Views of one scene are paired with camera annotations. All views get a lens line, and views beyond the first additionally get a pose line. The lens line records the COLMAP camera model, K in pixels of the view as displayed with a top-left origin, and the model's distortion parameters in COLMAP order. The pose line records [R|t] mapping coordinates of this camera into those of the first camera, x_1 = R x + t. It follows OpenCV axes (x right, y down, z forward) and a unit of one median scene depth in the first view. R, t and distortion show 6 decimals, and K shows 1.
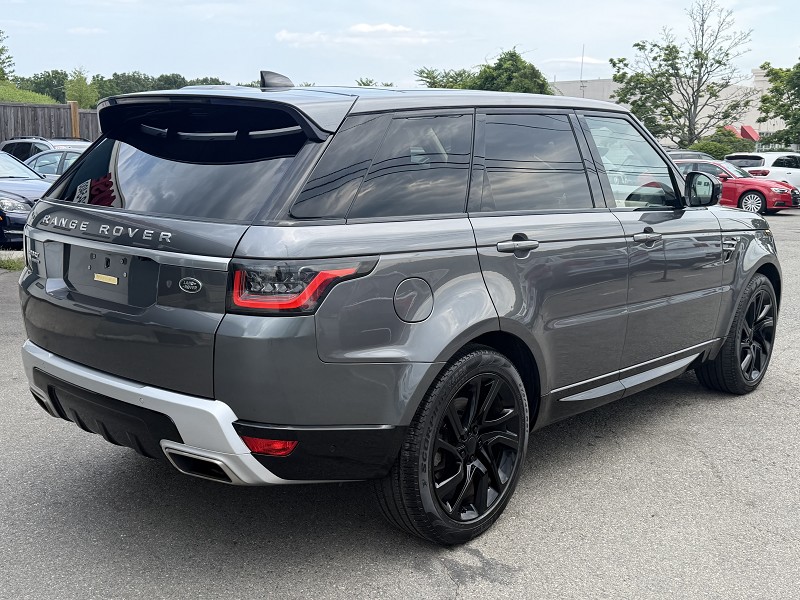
lens RADIAL K [[892.1, 0, 400.0], [0, 892.1, 300.0], [0, 0, 1]] dist [0.012277, -0.011204]
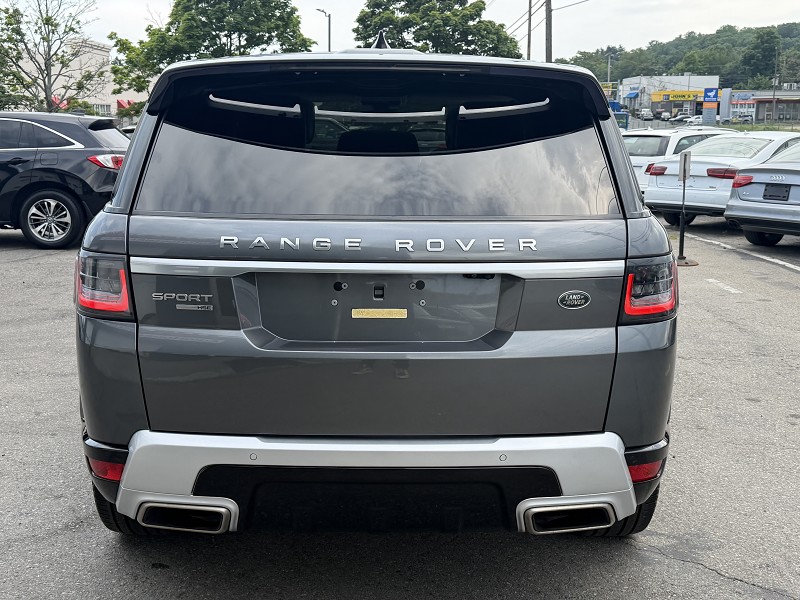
lens RADIAL K [[931.7, 0, 400.0], [0, 931.7, 300.0], [0, 0, 1]] dist [0.016575, -0.022542]
pose [[0.739994, -0.137928, 0.658320, -0.071216], [0.123555, 0.989969, 0.068529, -0.007397], [-0.661168, 0.030627, 0.749612, 0.036680]]
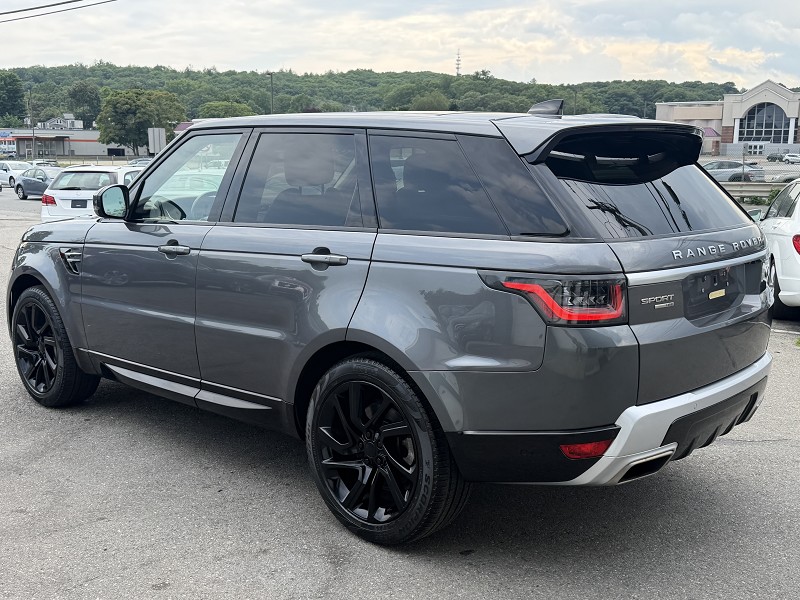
lens RADIAL K [[844.3, 0, 400.0], [0, 844.3, 300.0], [0, 0, 1]] dist [0.001403, -0.002739]
pose [[0.025440, -0.180235, 0.983294, -0.117925], [0.173904, 0.969413, 0.173192, -0.022830], [-0.984434, 0.166593, 0.056005, 0.115380]]
